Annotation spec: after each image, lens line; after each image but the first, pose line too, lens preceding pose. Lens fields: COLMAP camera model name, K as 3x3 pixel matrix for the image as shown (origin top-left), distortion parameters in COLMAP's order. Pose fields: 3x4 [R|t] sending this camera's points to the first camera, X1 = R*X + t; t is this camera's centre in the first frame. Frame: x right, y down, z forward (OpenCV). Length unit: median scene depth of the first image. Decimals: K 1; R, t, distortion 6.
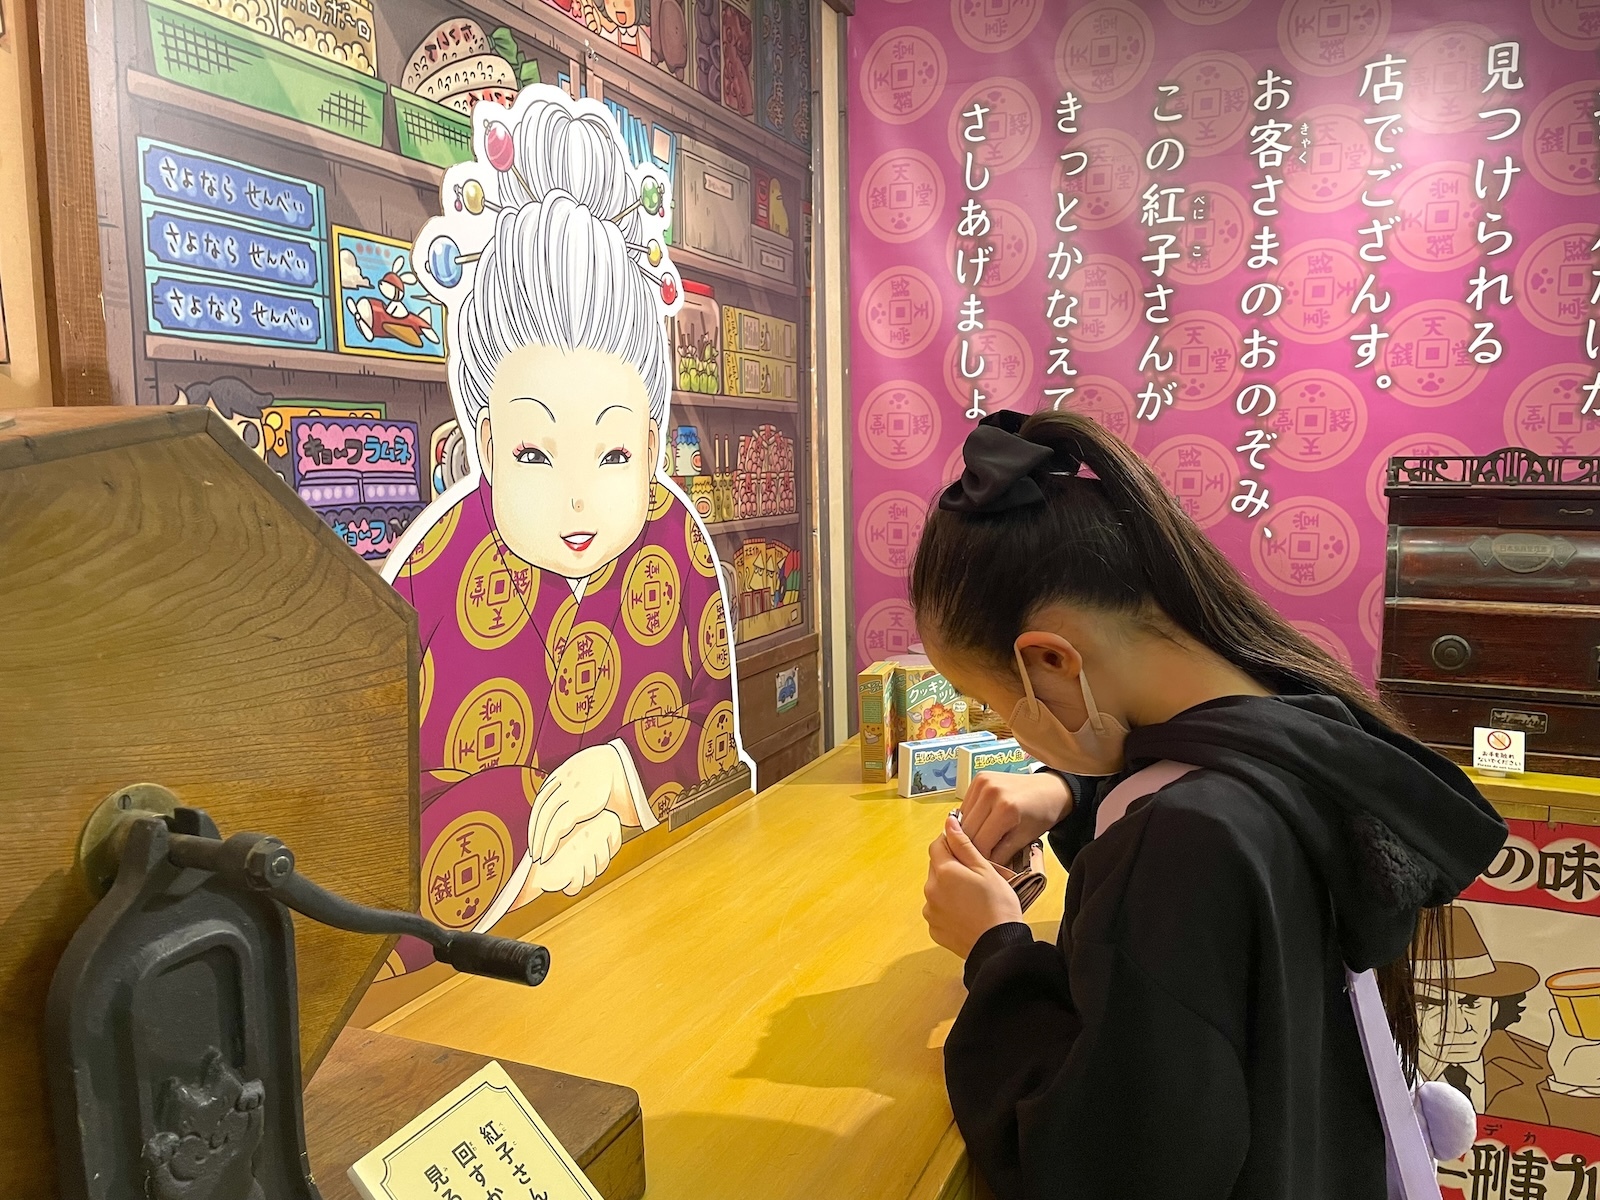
lens RADIAL K [[1215.5, 0, 804.1], [0, 1215.5, 605.8], [0, 0, 1]] dist [0.058803, -0.073686]
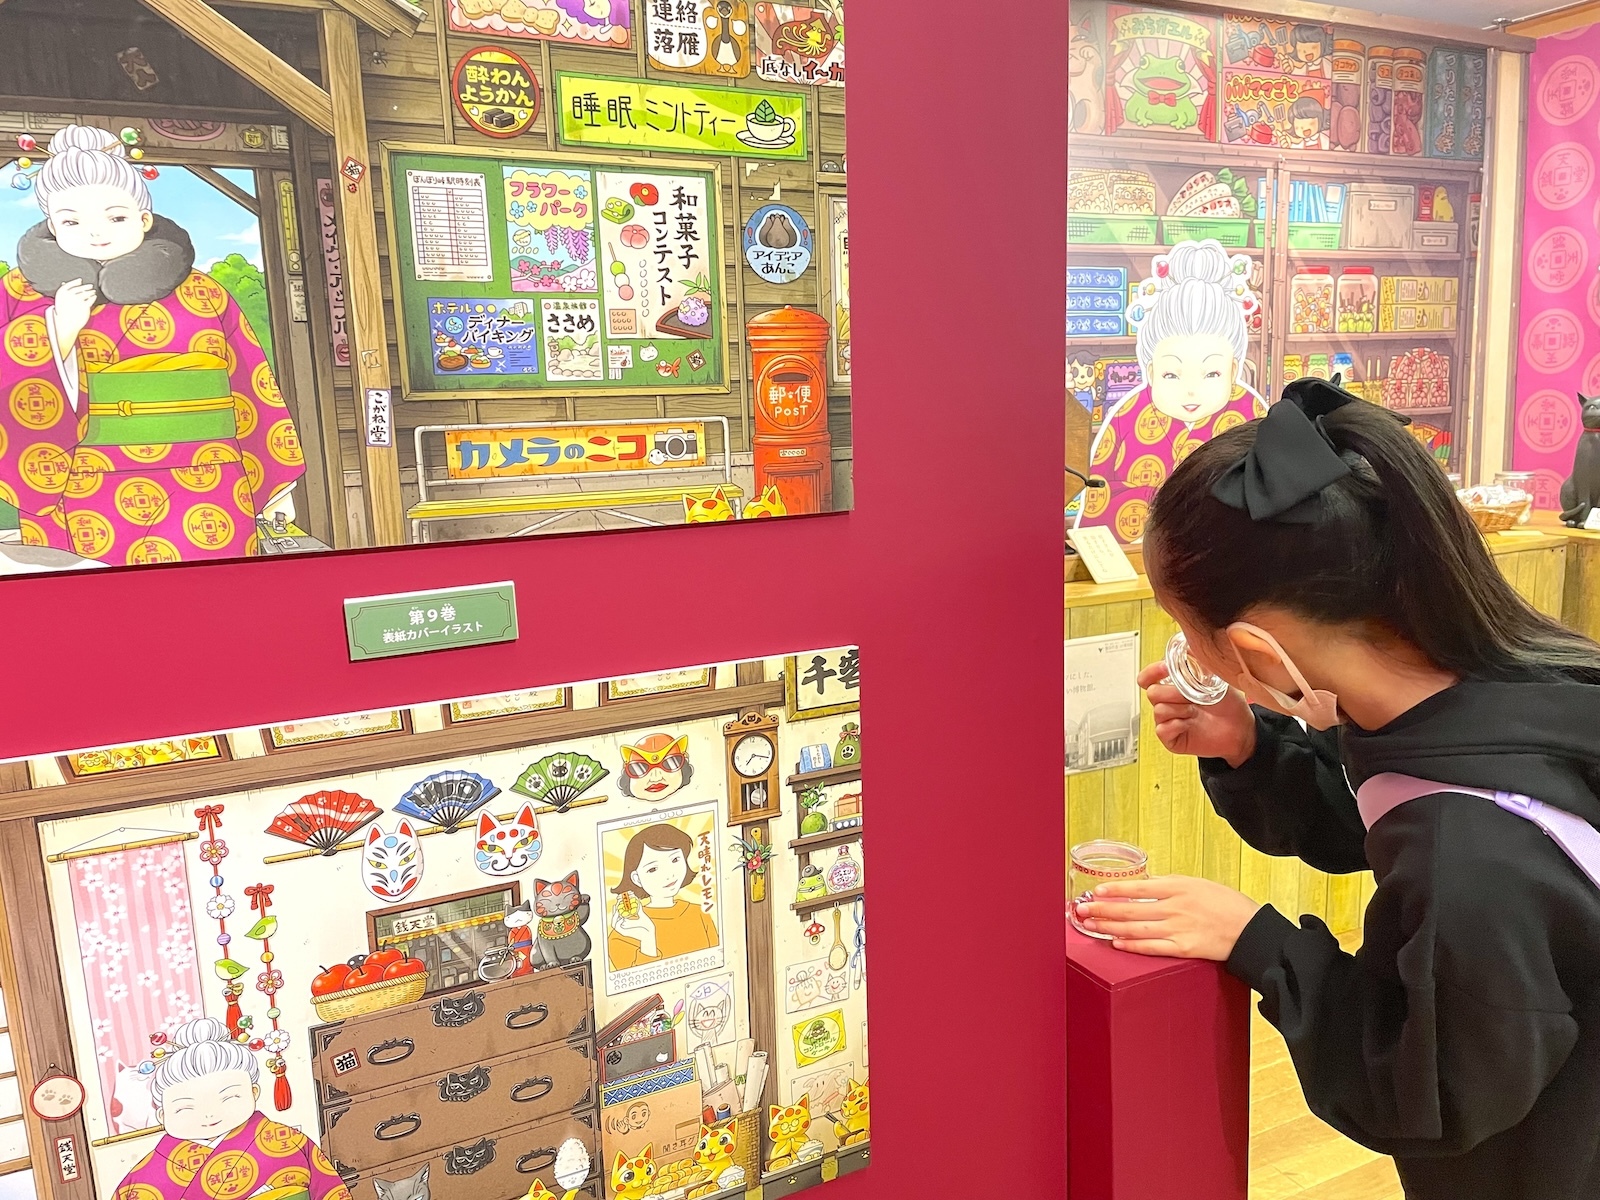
lens RADIAL K [[1215.5, 0, 810.6], [0, 1215.5, 624.0], [0, 0, 1]] dist [0.058803, -0.073686]
pose [[0.752703, 0.098005, -0.651024, 0.748213], [-0.048729, 0.994439, 0.093362, 0.159270], [0.656554, -0.038551, 0.753293, -1.209516]]
